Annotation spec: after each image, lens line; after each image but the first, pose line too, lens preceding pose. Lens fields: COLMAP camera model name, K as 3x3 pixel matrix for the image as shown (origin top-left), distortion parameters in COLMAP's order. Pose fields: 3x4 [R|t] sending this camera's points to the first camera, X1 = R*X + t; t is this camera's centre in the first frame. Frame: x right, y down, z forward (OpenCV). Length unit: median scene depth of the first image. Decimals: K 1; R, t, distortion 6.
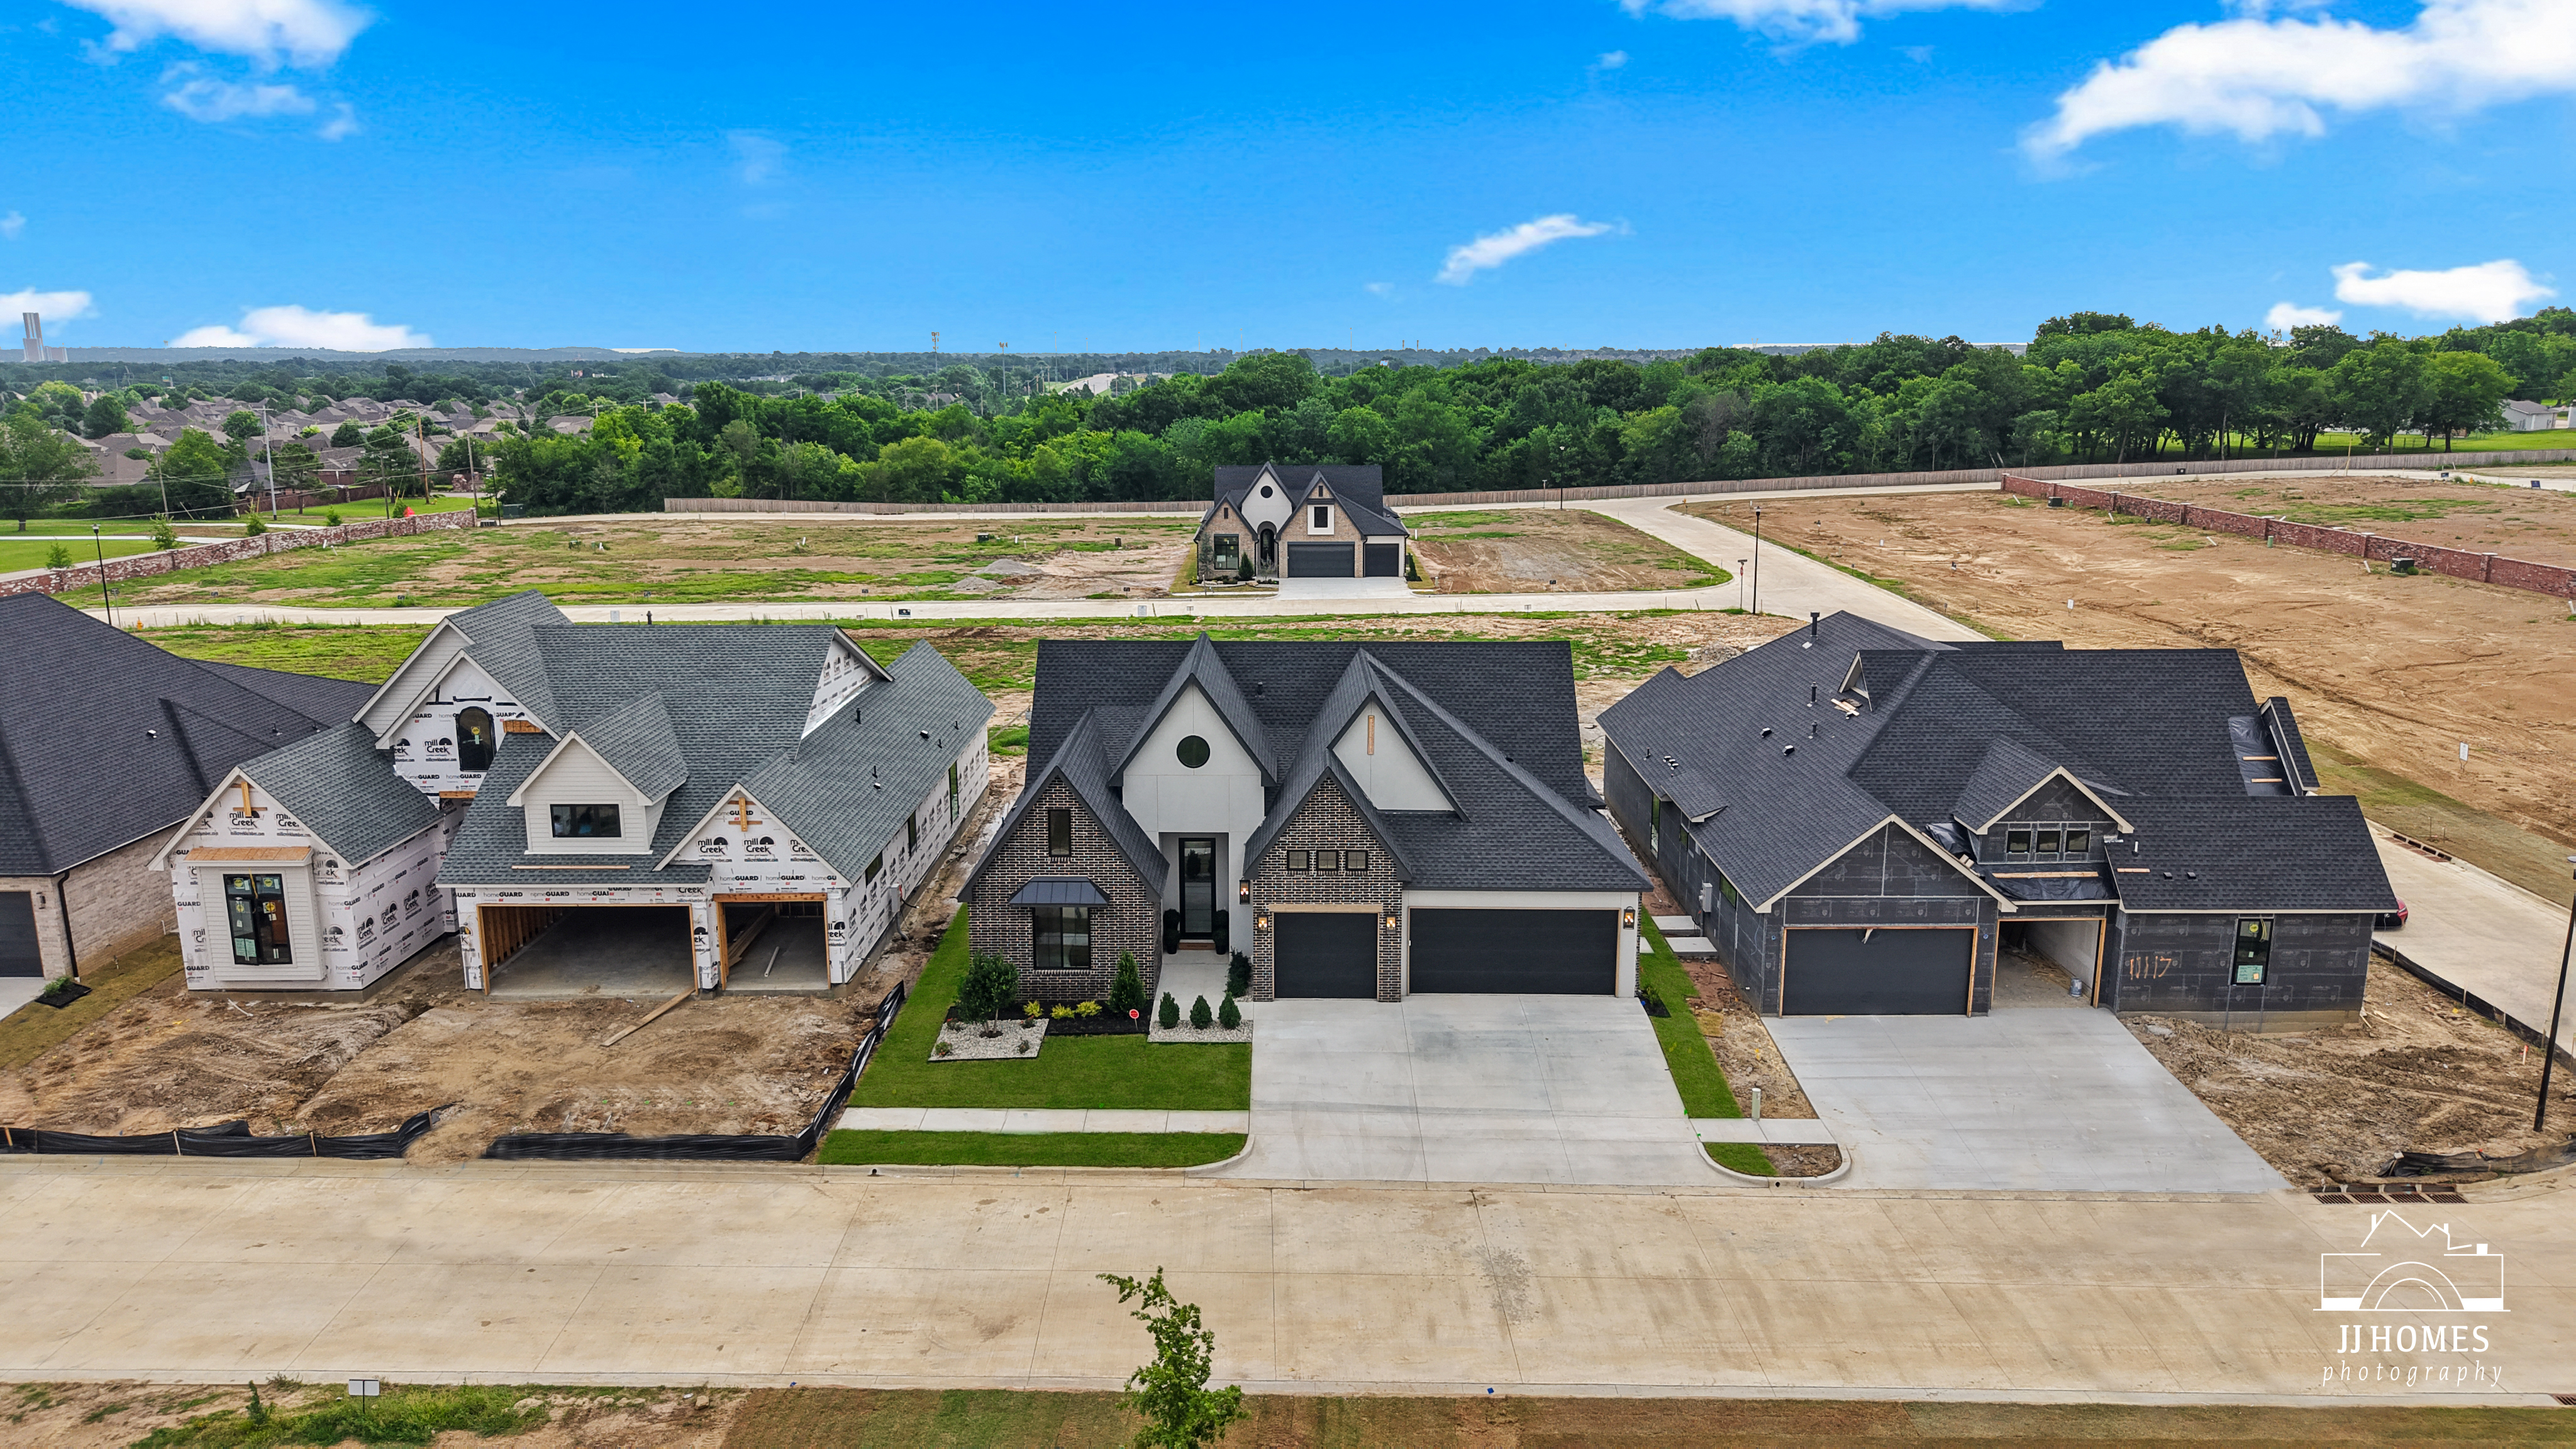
lens RADIAL K [[1724.1, 0, 1278.2], [0, 1724.1, 723.2], [0, 0, 1]] dist [0.006214, -0.019082]
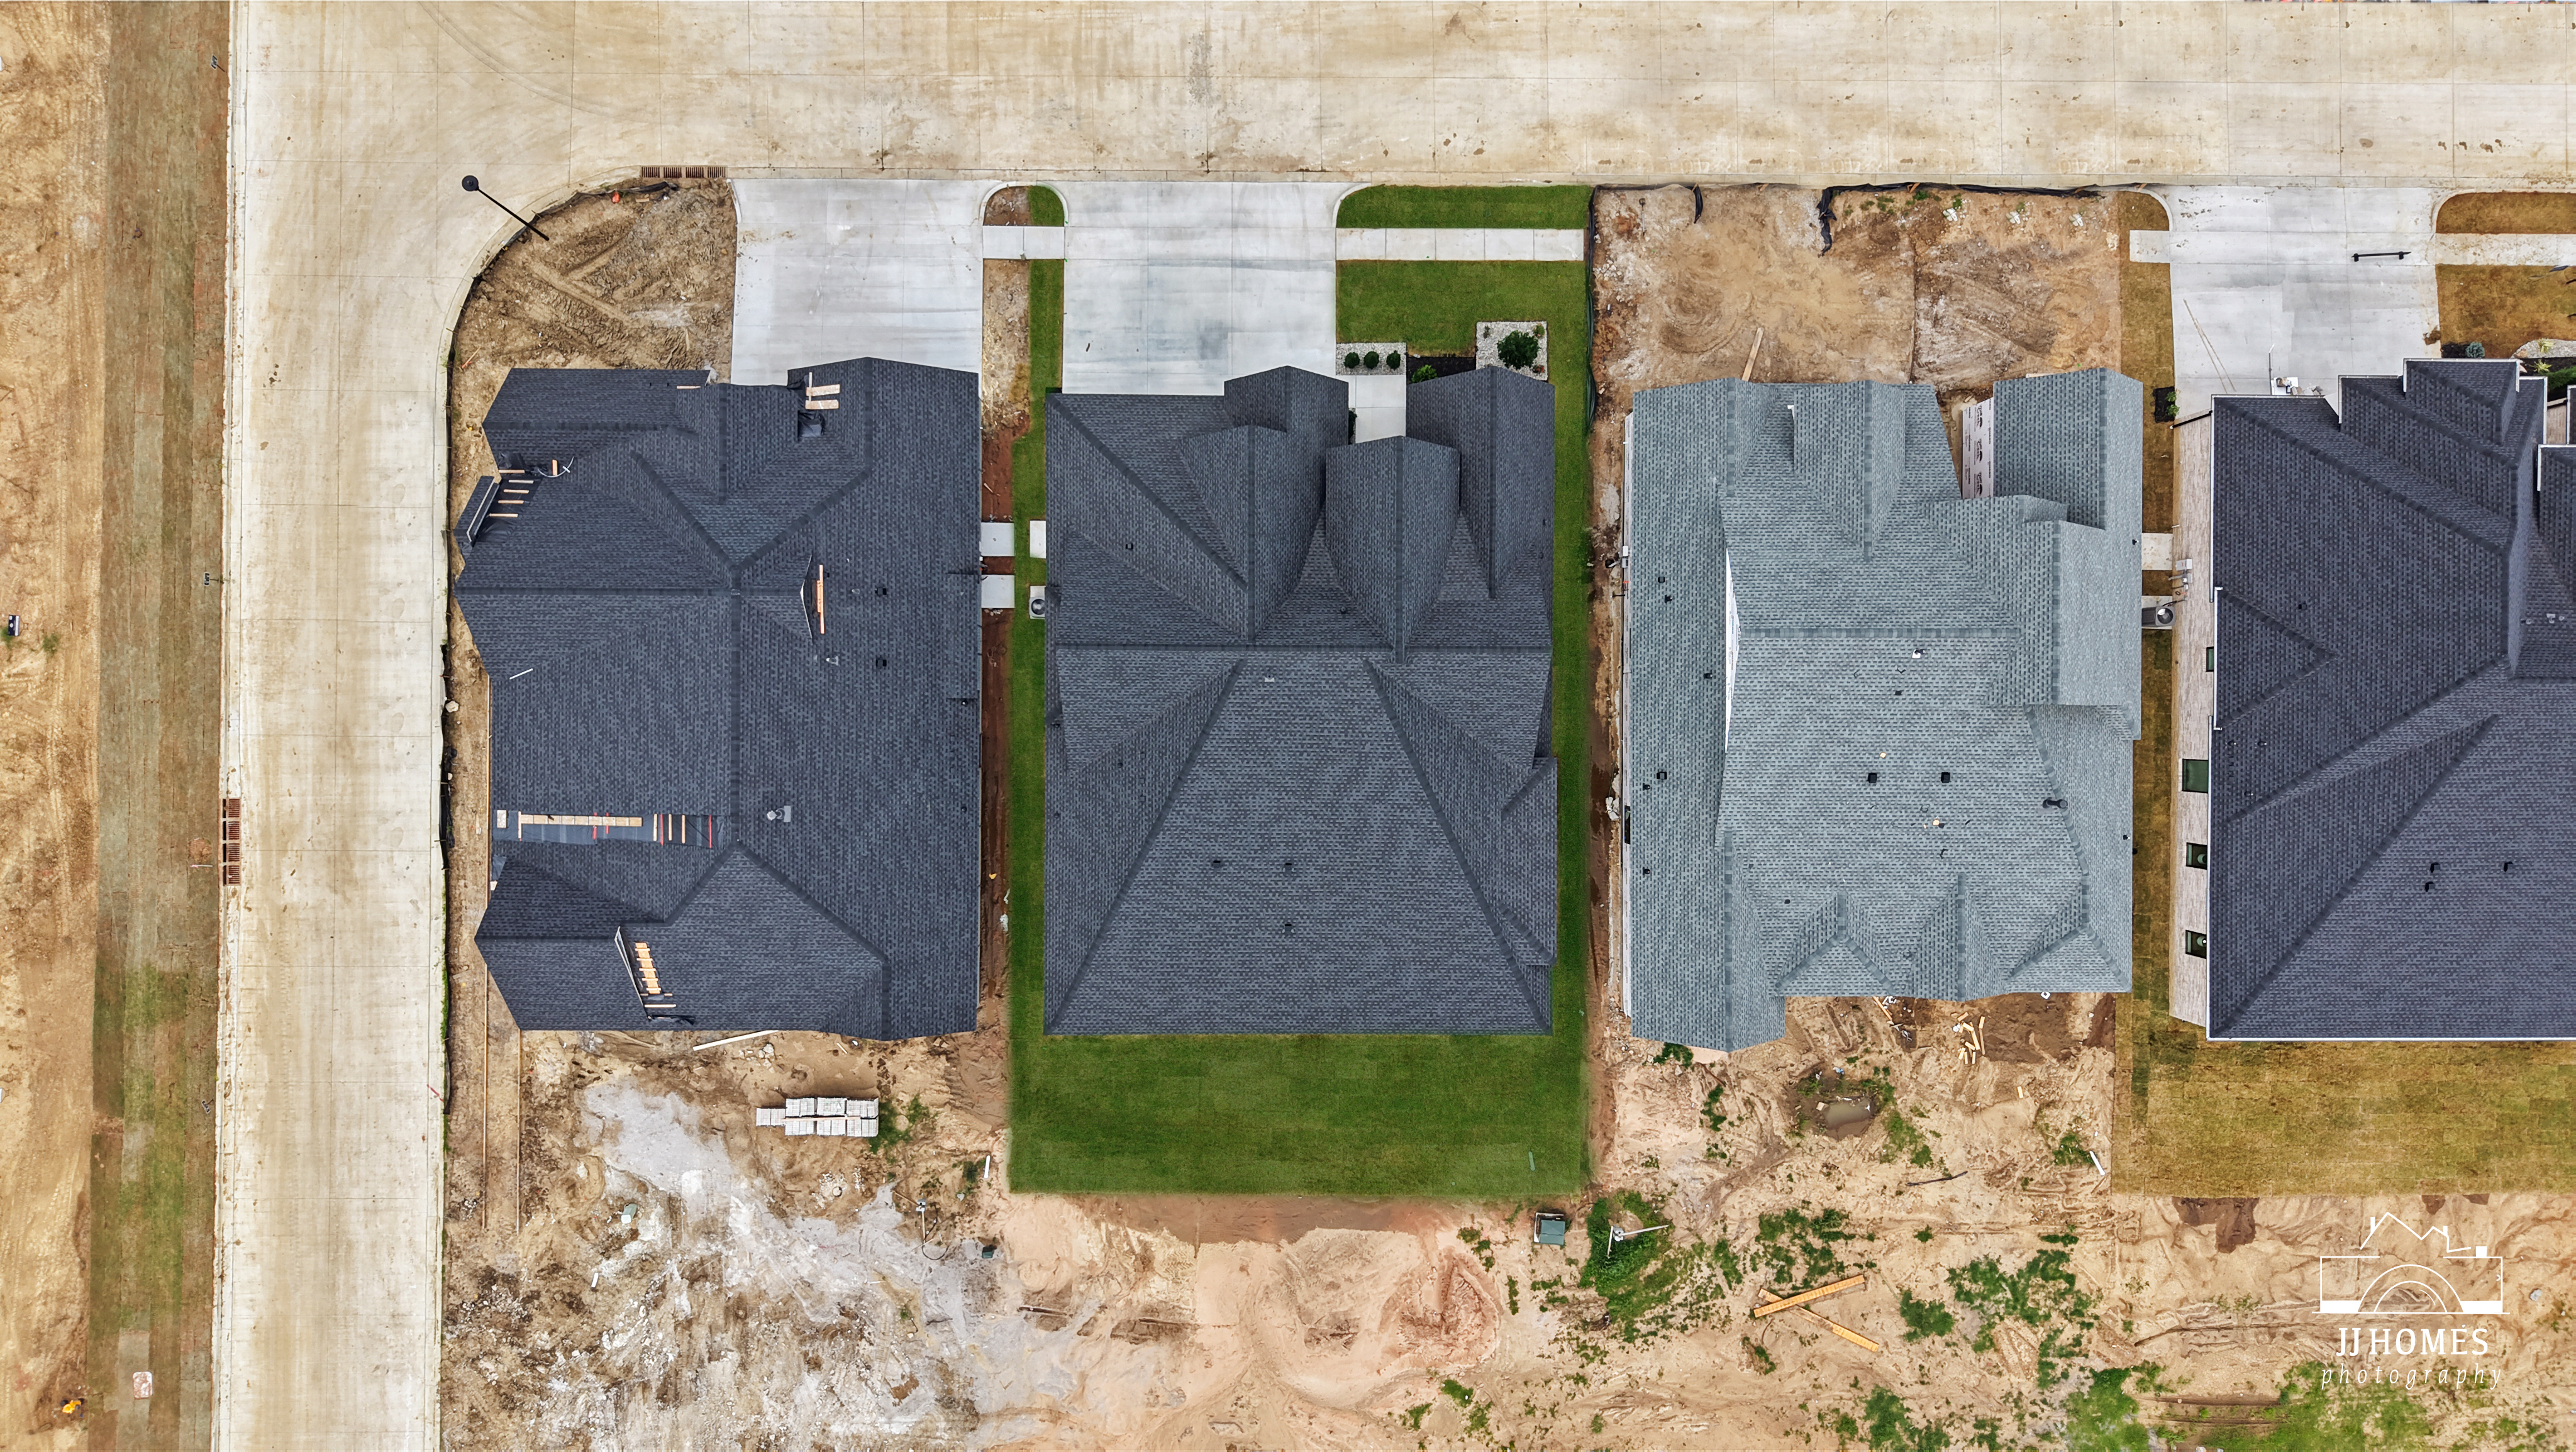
lens RADIAL K [[1754.8, 0, 1288.0], [0, 1754.8, 726.0], [0, 0, 1]] dist [0.006380, 0.001552]
pose [[-0.999874, -0.005407, -0.014925, 0.044391], [-0.013405, -0.216001, 0.976301, -1.299404], [-0.008503, 0.976378, 0.215901, 0.943350]]
